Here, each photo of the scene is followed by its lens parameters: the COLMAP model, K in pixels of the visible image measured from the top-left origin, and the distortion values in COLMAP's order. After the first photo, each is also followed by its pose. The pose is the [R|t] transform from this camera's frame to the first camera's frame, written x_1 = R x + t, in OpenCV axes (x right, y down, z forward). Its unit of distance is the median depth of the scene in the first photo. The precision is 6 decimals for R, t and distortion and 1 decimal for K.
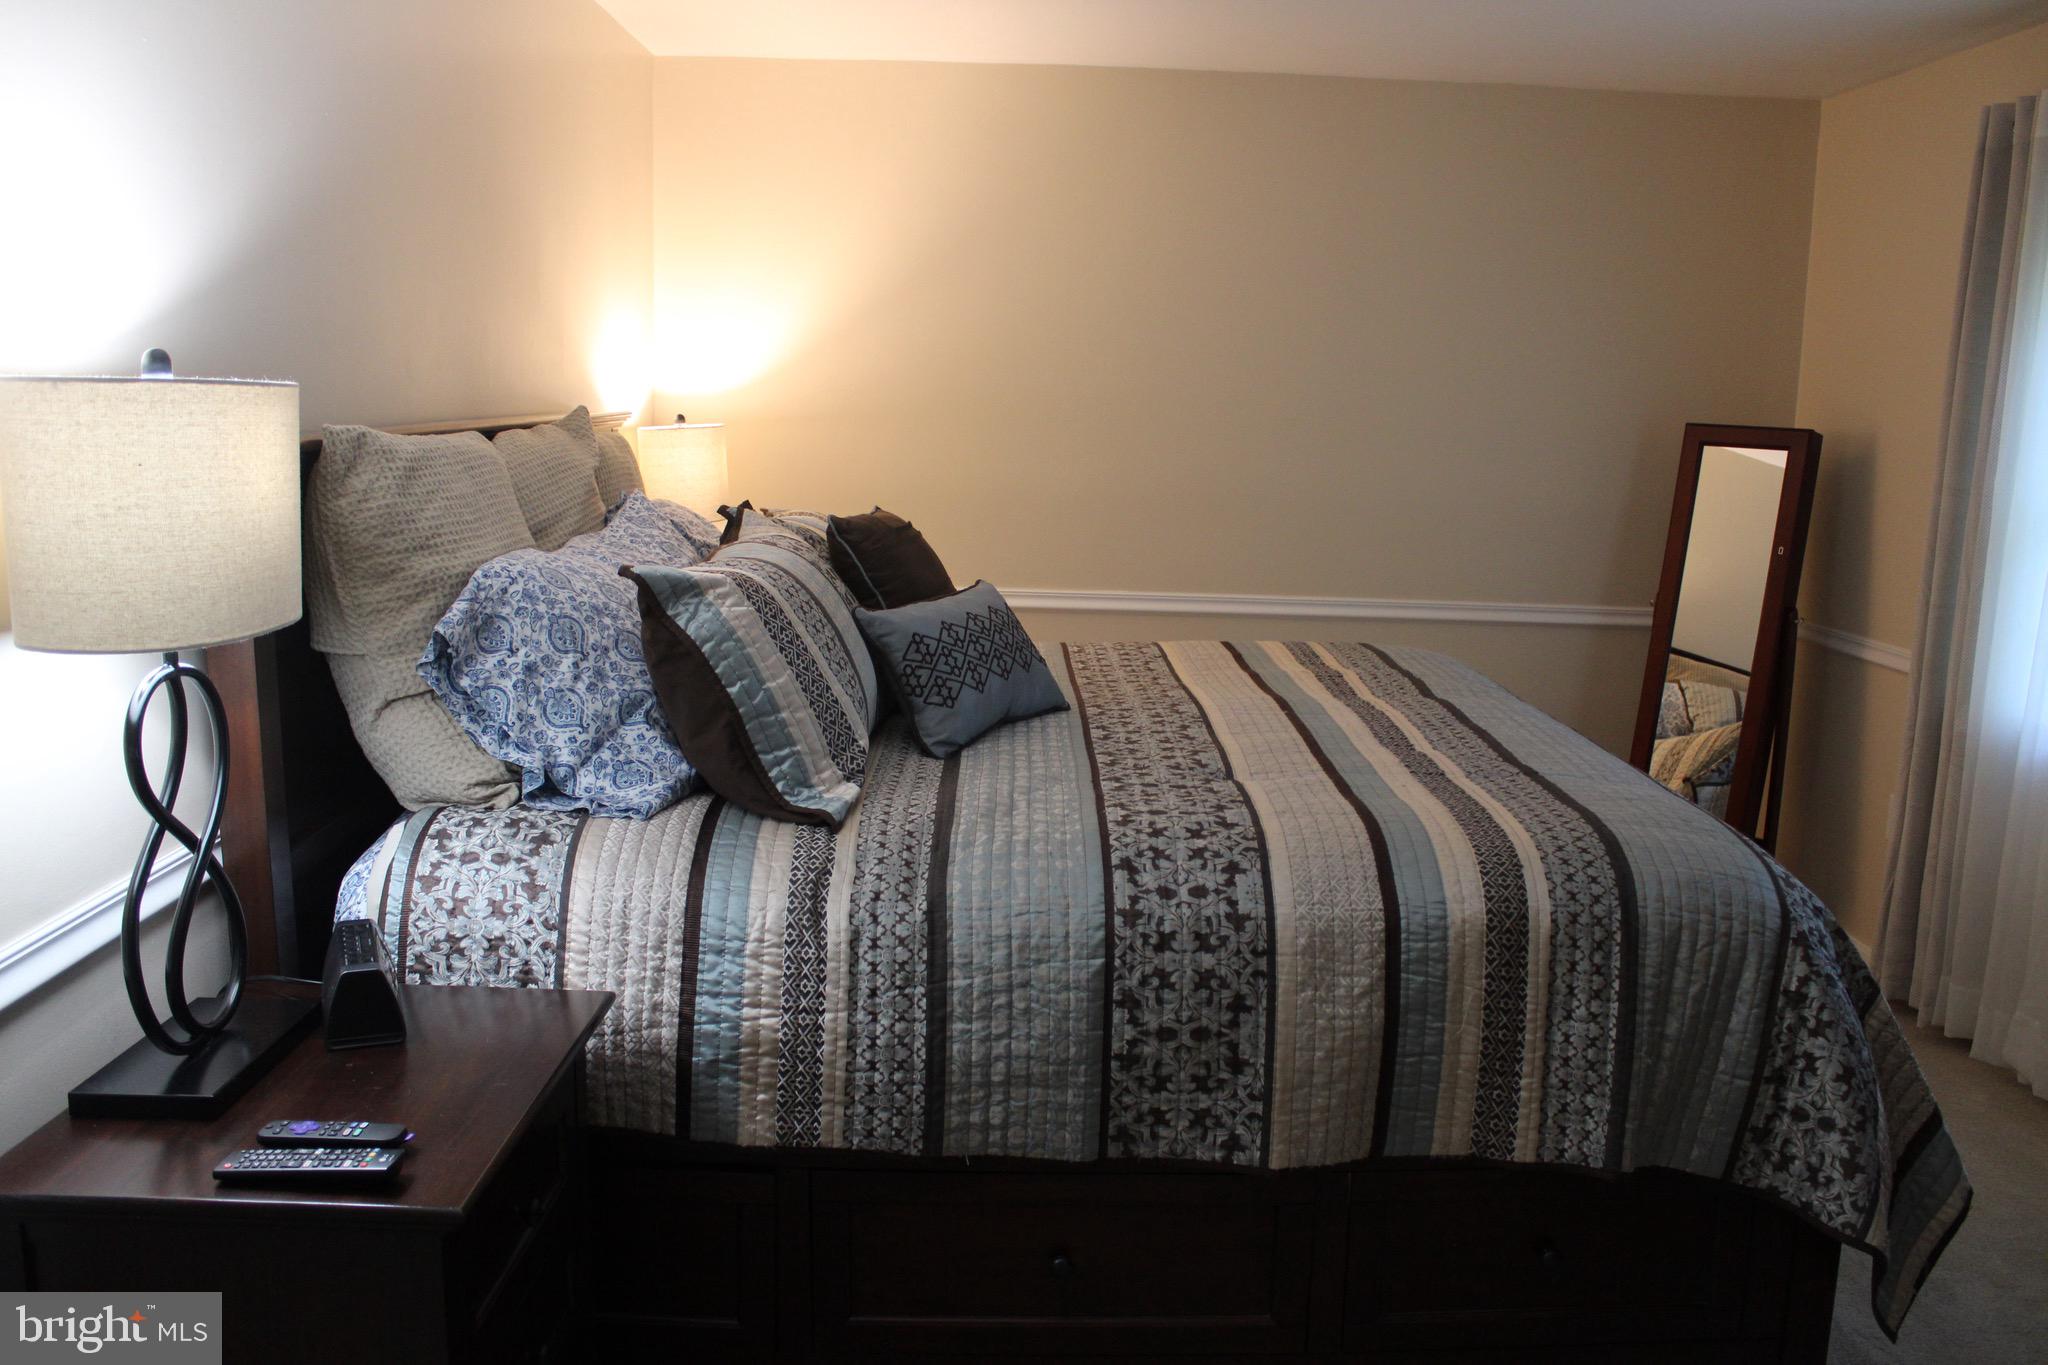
lens RADIAL K [[1691.0, 0, 1031.1], [0, 1691.0, 696.5], [0, 0, 1]] dist [-0.173210, 0.154199]
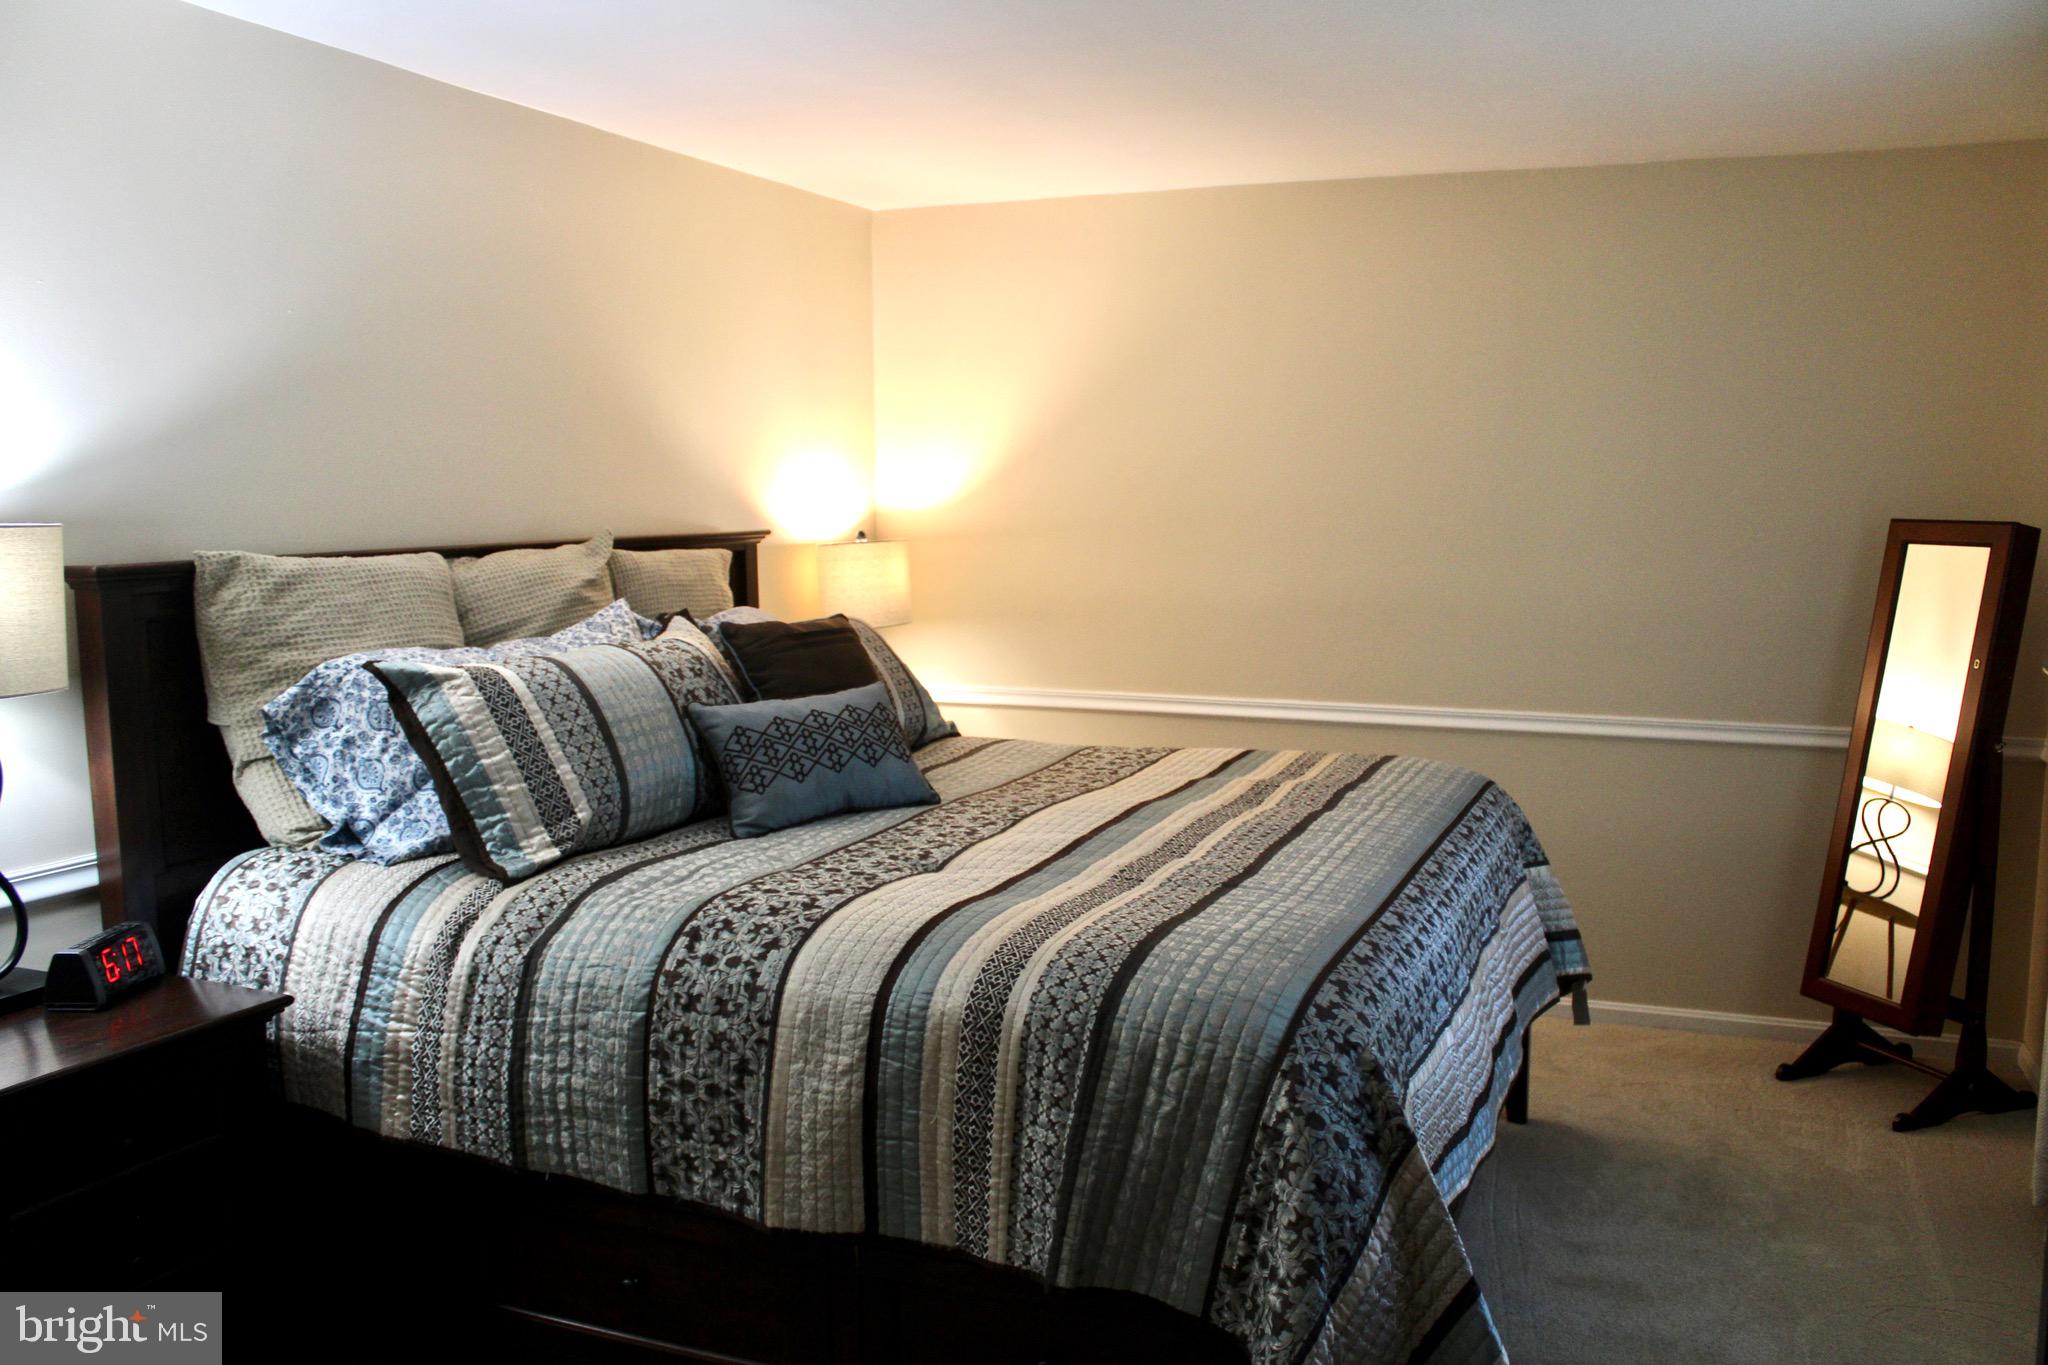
lens RADIAL K [[1691.0, 0, 1031.1], [0, 1691.0, 696.5], [0, 0, 1]] dist [-0.173210, 0.154199]
pose [[0.918474, 0.018416, -0.395053, 0.713992], [-0.044492, 0.997385, -0.056946, -0.003017], [0.392971, 0.069880, 0.916892, 0.063644]]
